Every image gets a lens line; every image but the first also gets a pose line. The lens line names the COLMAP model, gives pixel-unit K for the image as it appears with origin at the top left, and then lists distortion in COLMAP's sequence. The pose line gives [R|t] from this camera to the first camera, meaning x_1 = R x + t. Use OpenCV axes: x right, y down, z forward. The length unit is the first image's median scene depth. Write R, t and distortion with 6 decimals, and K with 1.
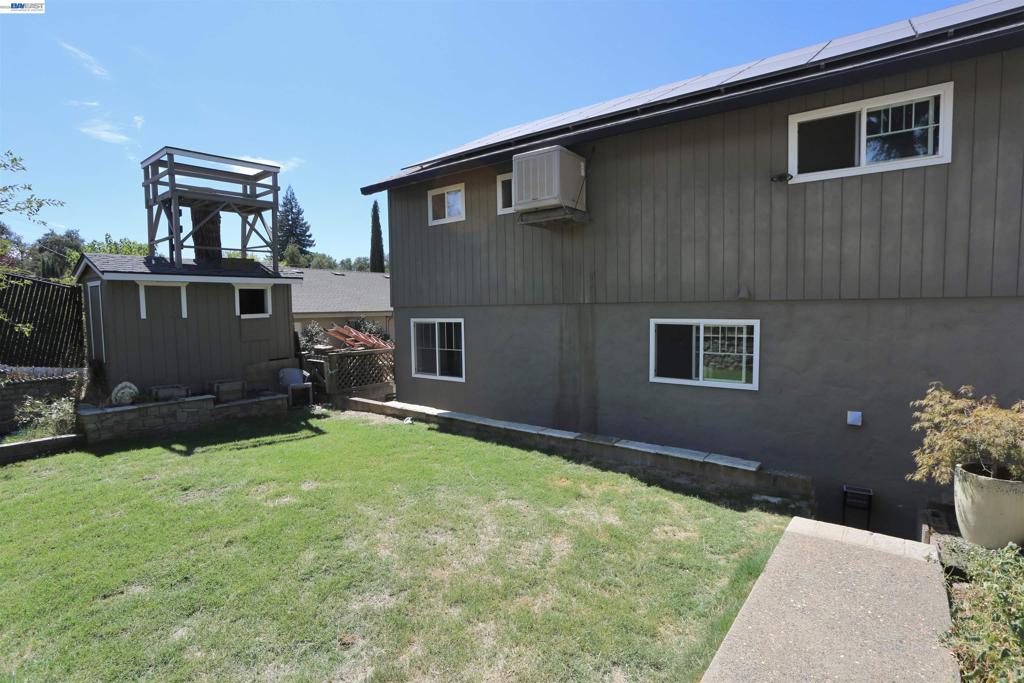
lens RADIAL K [[493.5, 0, 526.8], [0, 493.5, 344.7], [0, 0, 1]] dist [-0.065626, 0.023153]
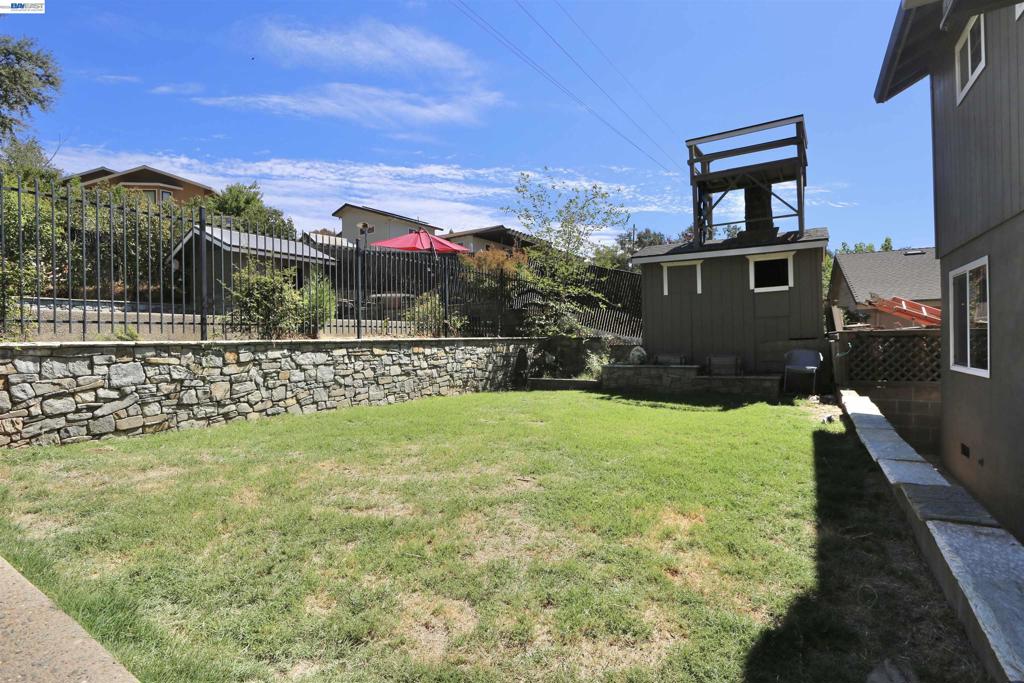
lens RADIAL K [[509.8, 0, 524.3], [0, 509.8, 339.8], [0, 0, 1]] dist [-0.064298, 0.033915]
pose [[0.108325, 0.007560, -0.994087, 0.362376], [-0.057521, 0.998343, 0.001325, 0.068067], [0.992450, 0.057038, 0.108580, 0.499866]]
